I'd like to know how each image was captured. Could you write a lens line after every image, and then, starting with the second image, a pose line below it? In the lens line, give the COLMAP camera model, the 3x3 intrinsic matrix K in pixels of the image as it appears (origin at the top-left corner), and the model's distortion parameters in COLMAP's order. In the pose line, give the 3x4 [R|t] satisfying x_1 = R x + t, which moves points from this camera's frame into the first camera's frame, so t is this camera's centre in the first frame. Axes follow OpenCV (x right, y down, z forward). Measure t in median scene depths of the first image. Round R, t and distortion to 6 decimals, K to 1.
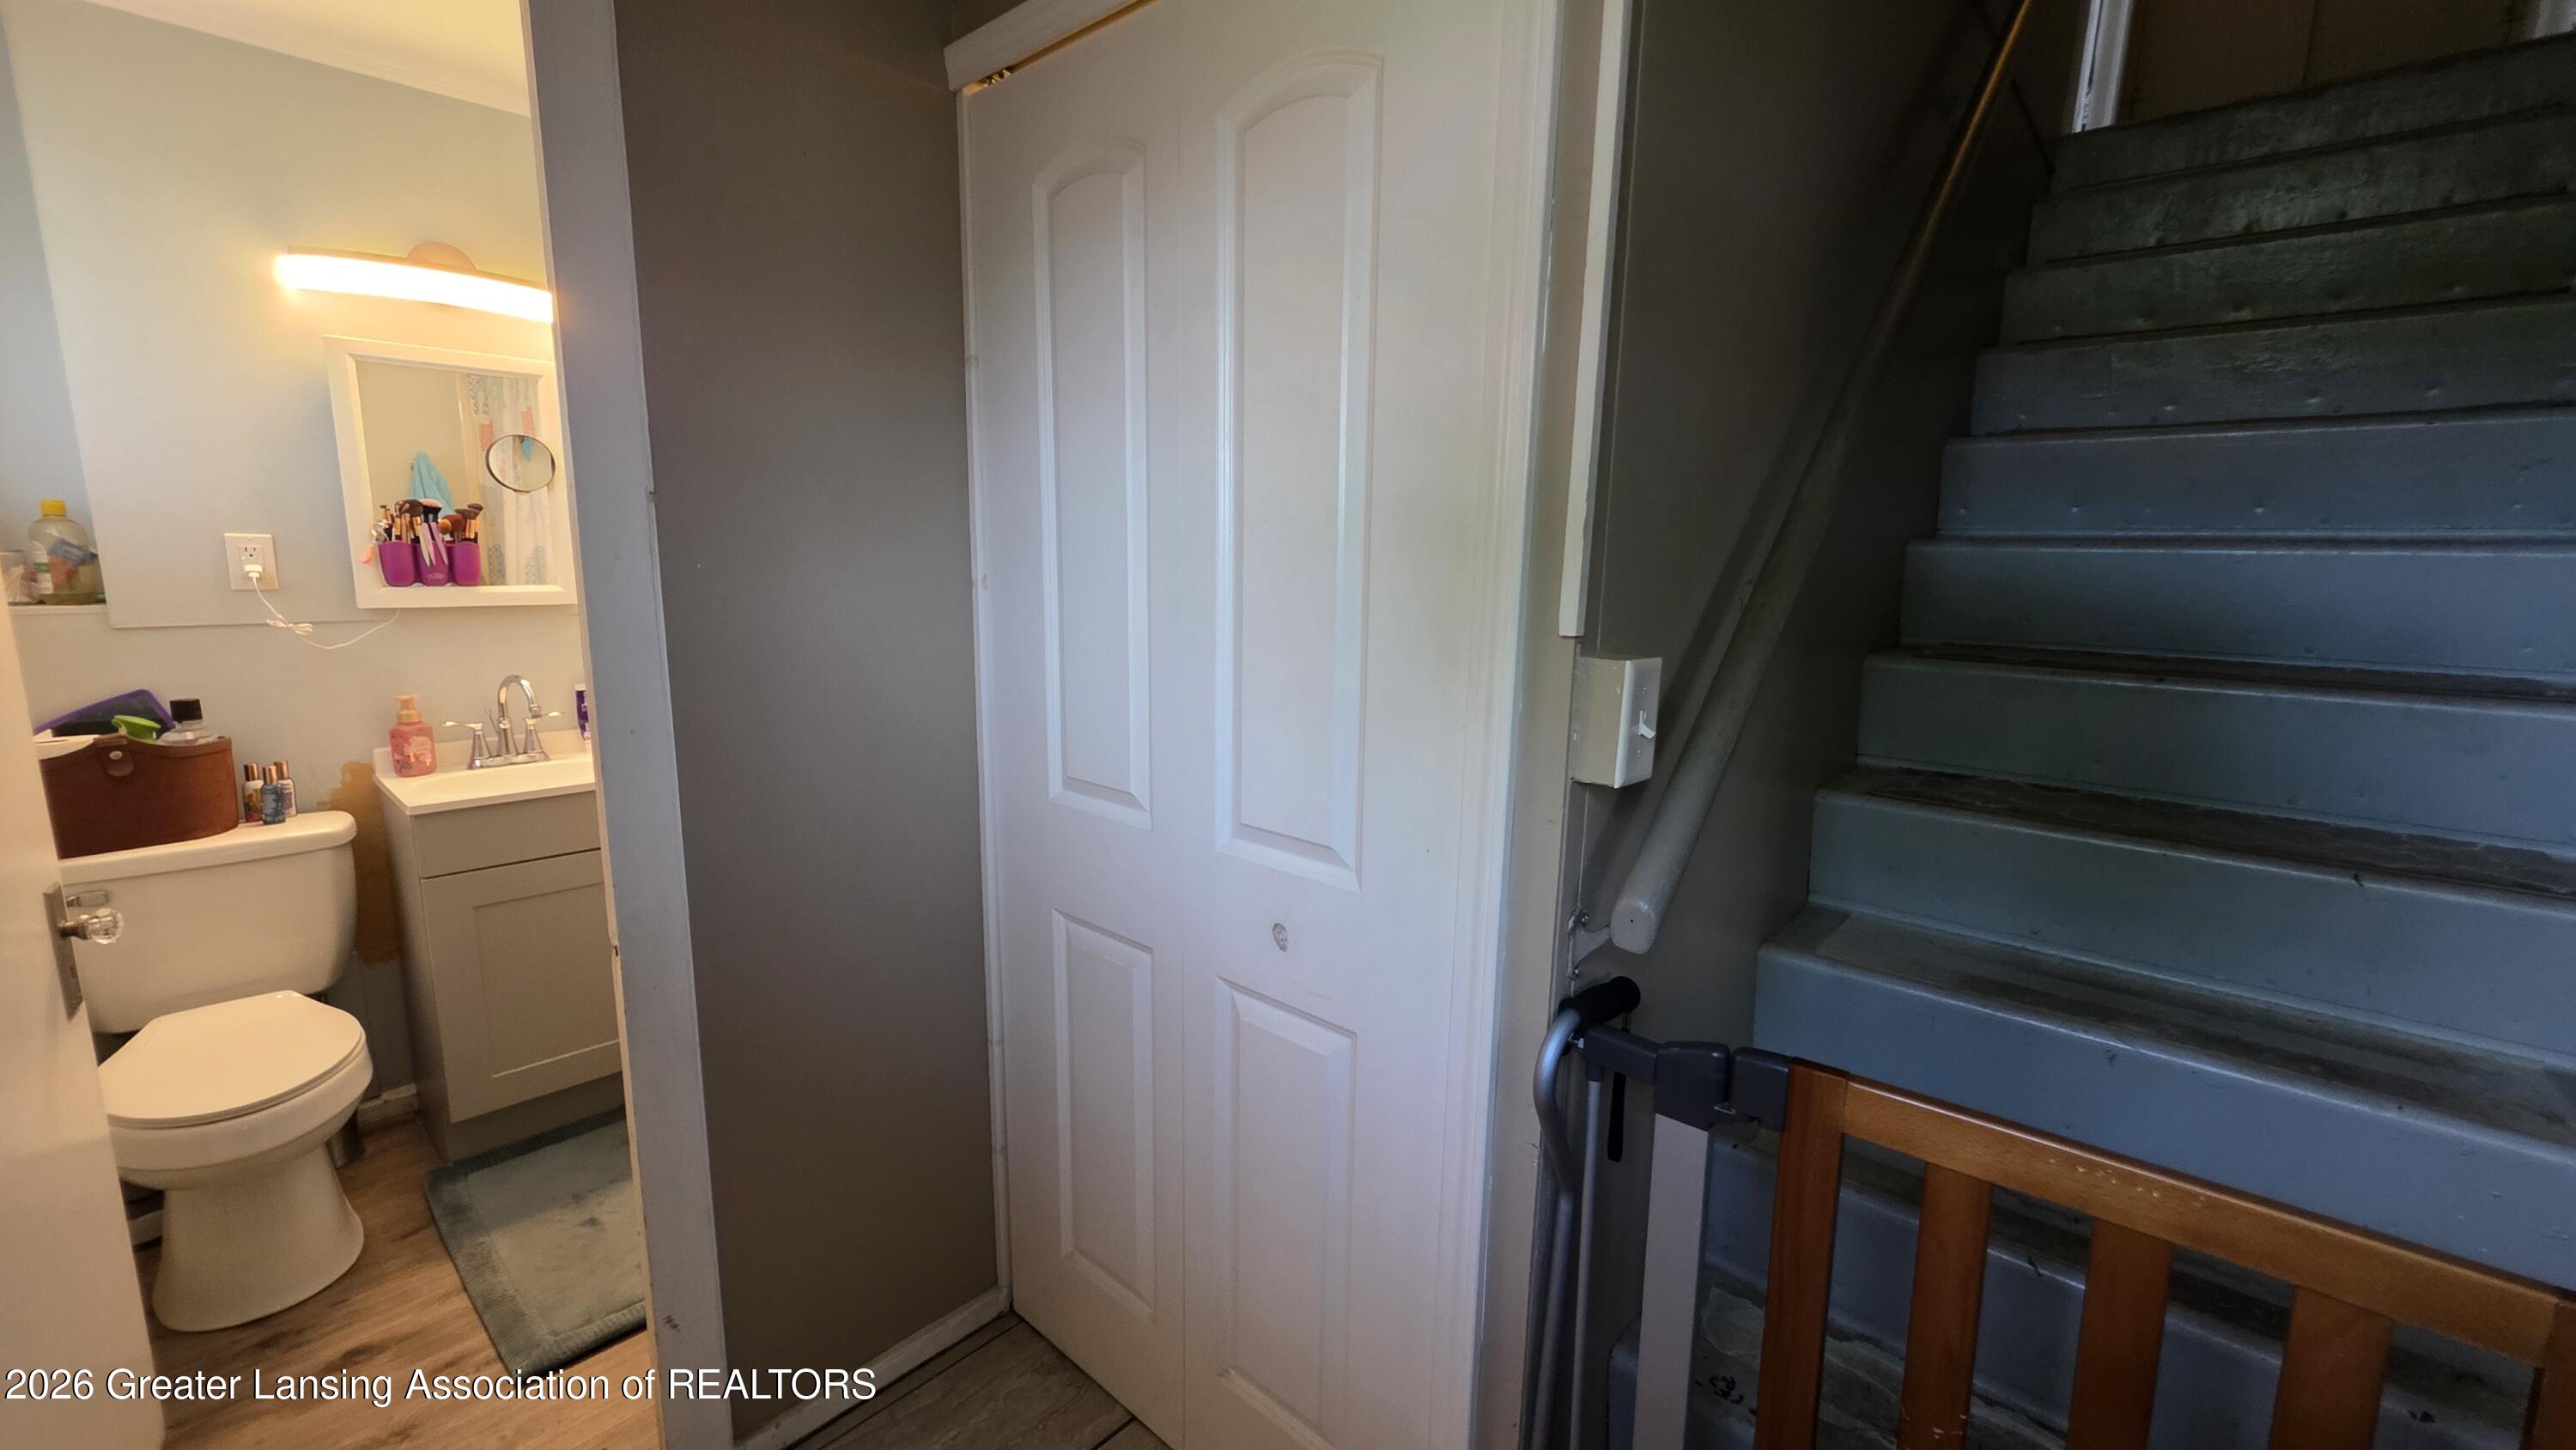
lens RADIAL K [[1041.0, 0, 1275.0], [0, 1041.0, 718.8], [0, 0, 1]] dist [0.002595, 0.000062]
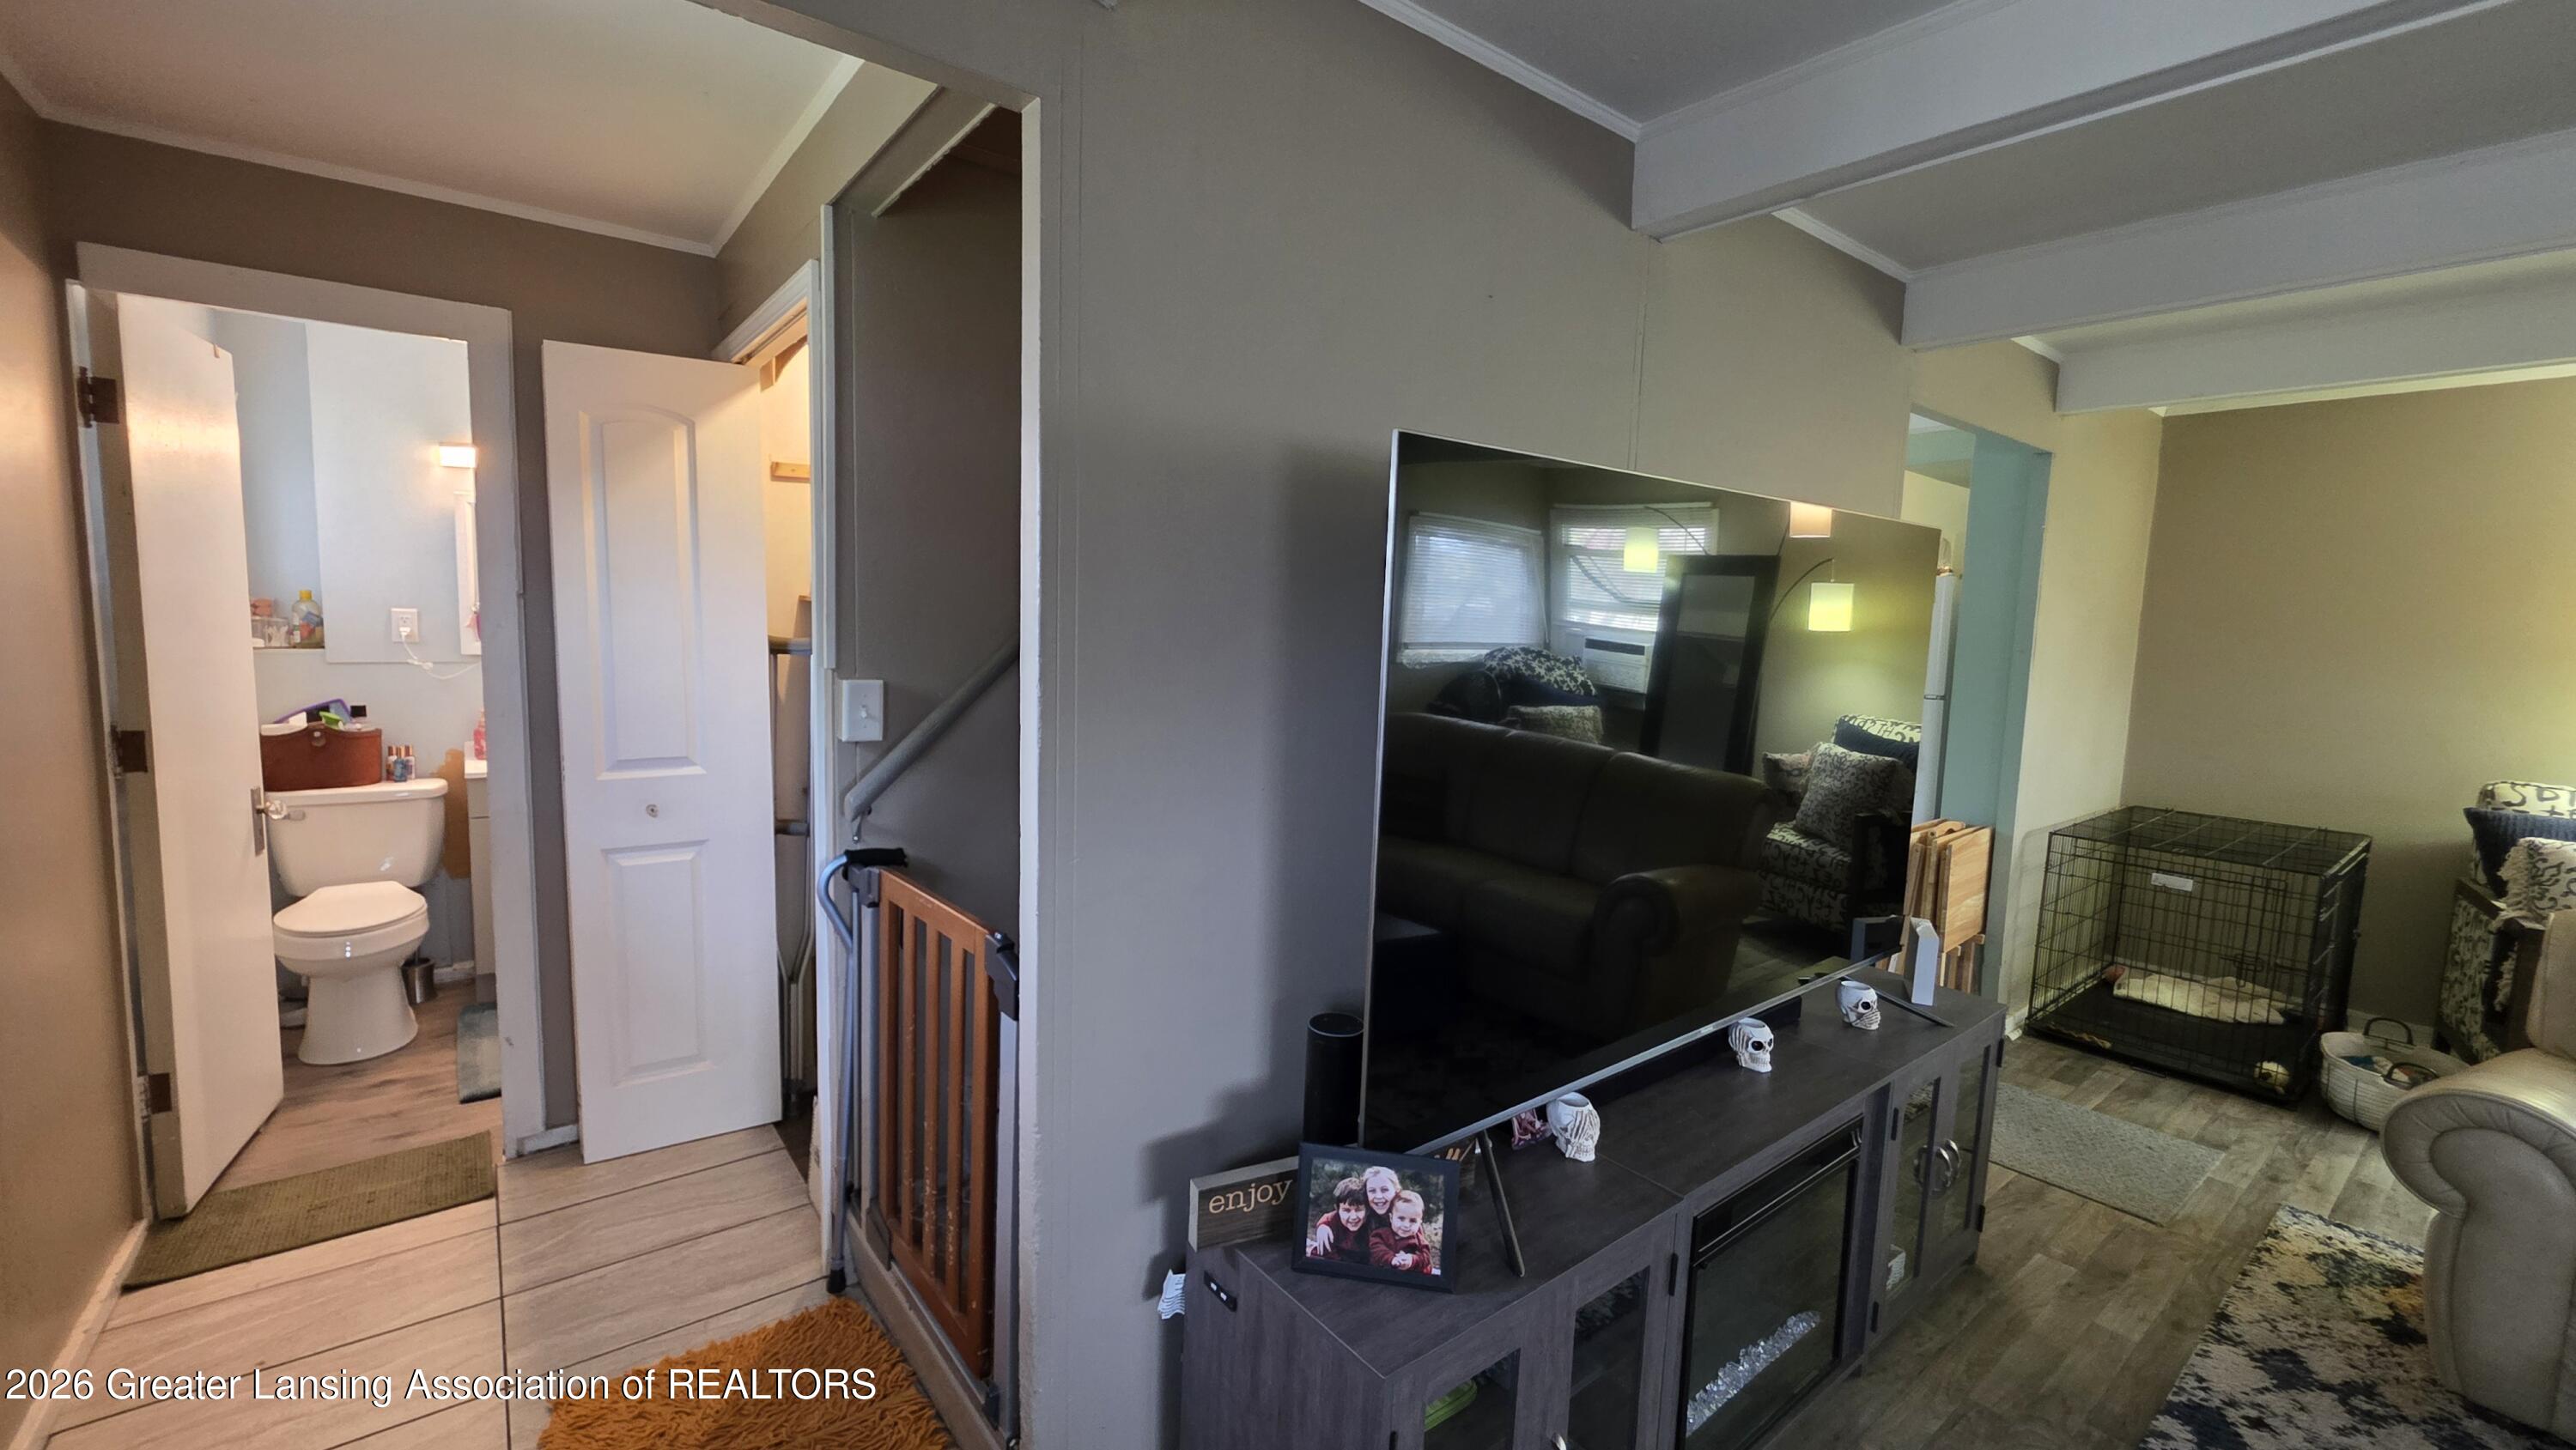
lens RADIAL K [[1047.8, 0, 1281.1], [0, 1047.8, 711.2], [0, 0, 1]] dist [0.001607, 0.000149]
pose [[0.986178, 0.026492, -0.163560, 0.688032], [-0.039436, 0.996297, -0.076402, 0.059735], [0.160930, 0.081796, 0.983570, -0.422324]]
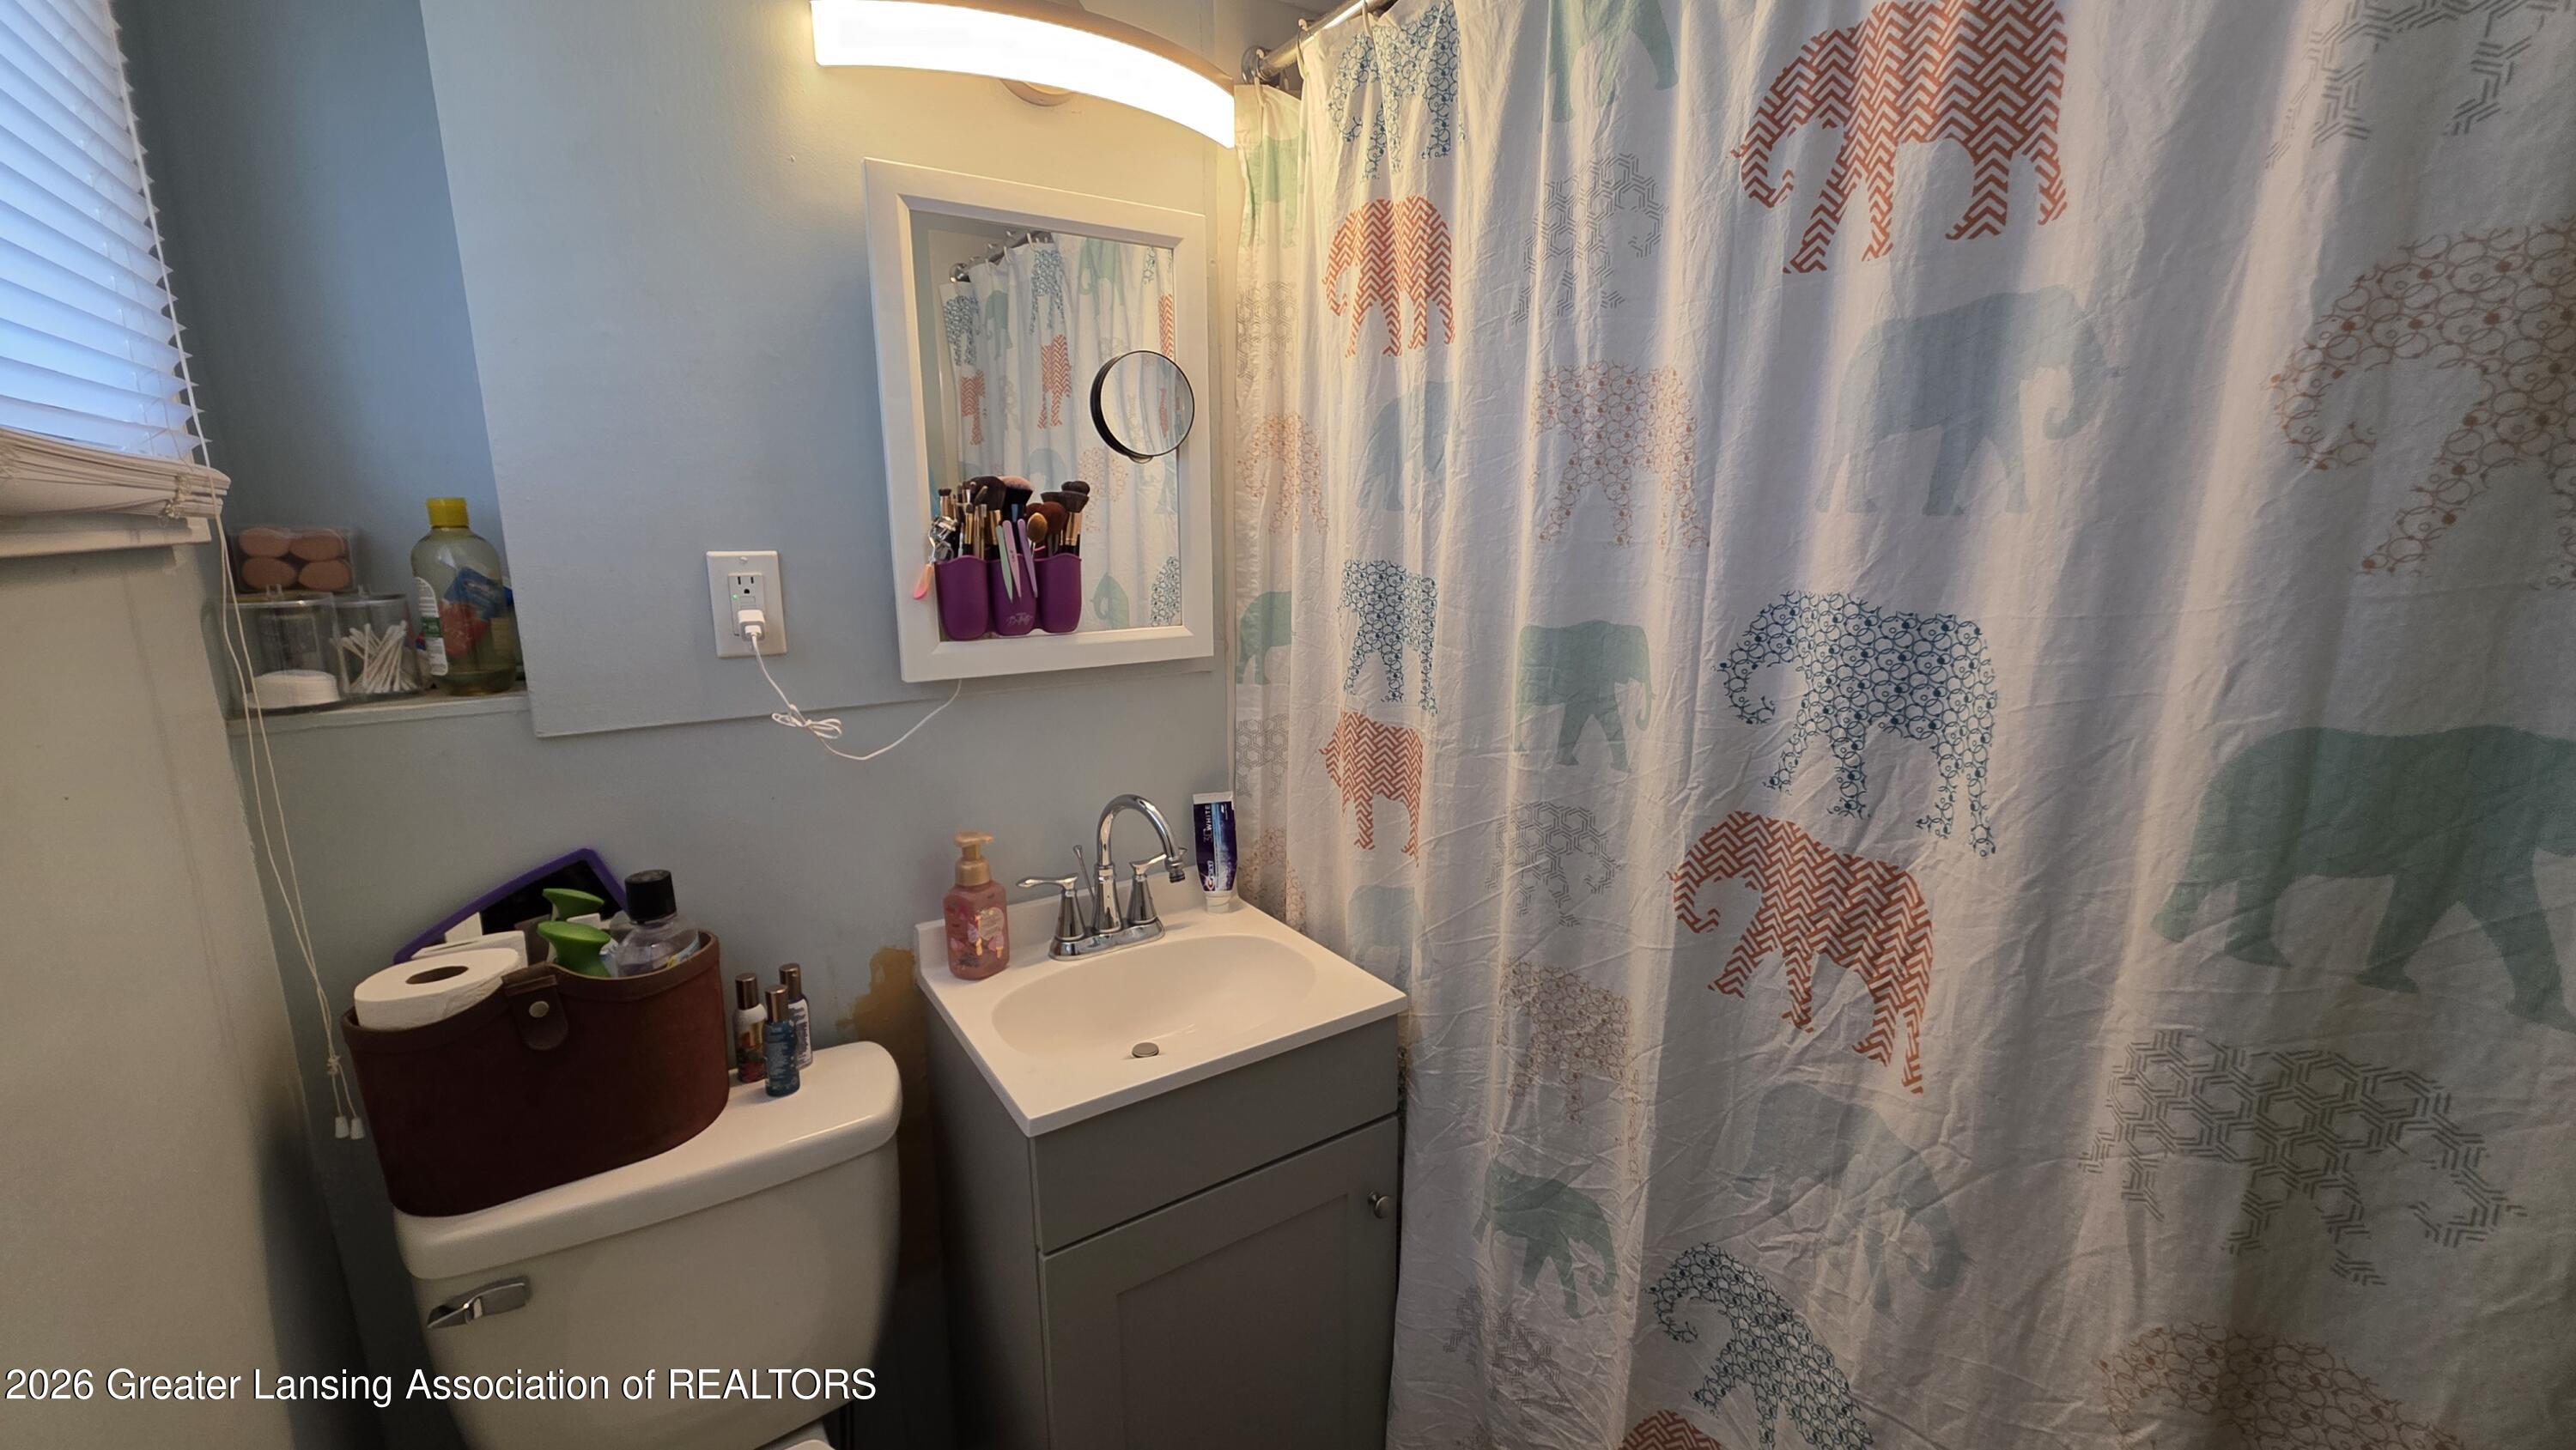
lens RADIAL K [[1034.7, 0, 1275.0], [0, 1034.7, 722.0], [0, 0, 1]] dist [-0.000139, -0.000206]
pose [[0.967088, 0.027093, -0.252994, -0.579908], [-0.018415, 0.999160, 0.036607, -0.113323], [0.253773, -0.030743, 0.966775, 0.550837]]
